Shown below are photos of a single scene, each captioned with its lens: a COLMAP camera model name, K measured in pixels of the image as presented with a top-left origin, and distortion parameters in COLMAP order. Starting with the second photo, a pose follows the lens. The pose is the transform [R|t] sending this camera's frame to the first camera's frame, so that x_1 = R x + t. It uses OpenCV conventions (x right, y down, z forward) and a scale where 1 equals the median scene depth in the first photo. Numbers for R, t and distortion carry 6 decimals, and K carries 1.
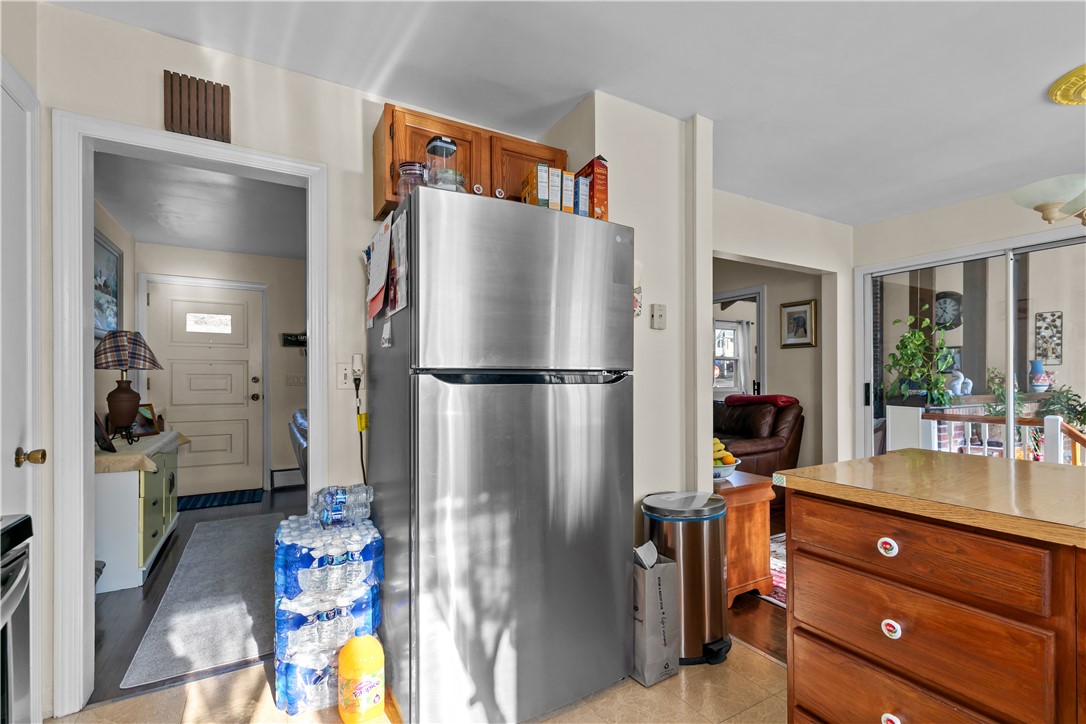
lens RADIAL K [[488.8, 0, 549.5], [0, 488.8, 379.4], [0, 0, 1]] dist [0.002704, 0.000387]
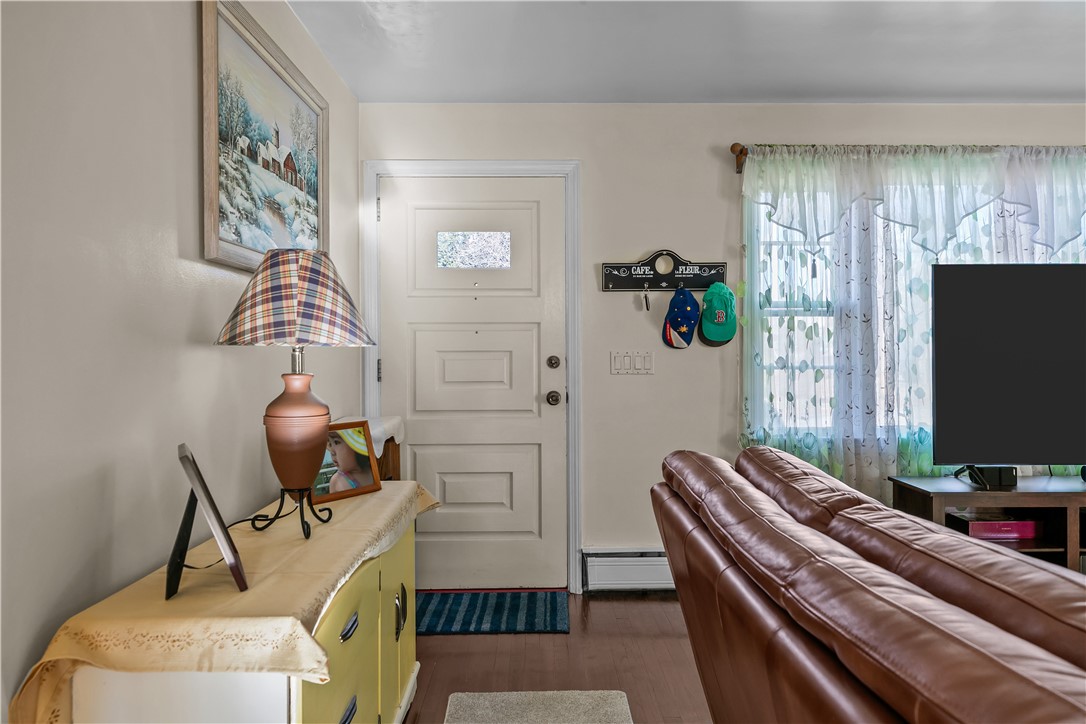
lens RADIAL K [[779.5, 0, 543.0], [0, 779.5, 362.0], [0, 0, 1]] dist [-0.000451, -0.000090]
pose [[0.865110, 0.003353, -0.501571, -0.305145], [0.003394, 0.999916, 0.012540, -0.012180], [0.501571, -0.012551, 0.865026, 0.448853]]
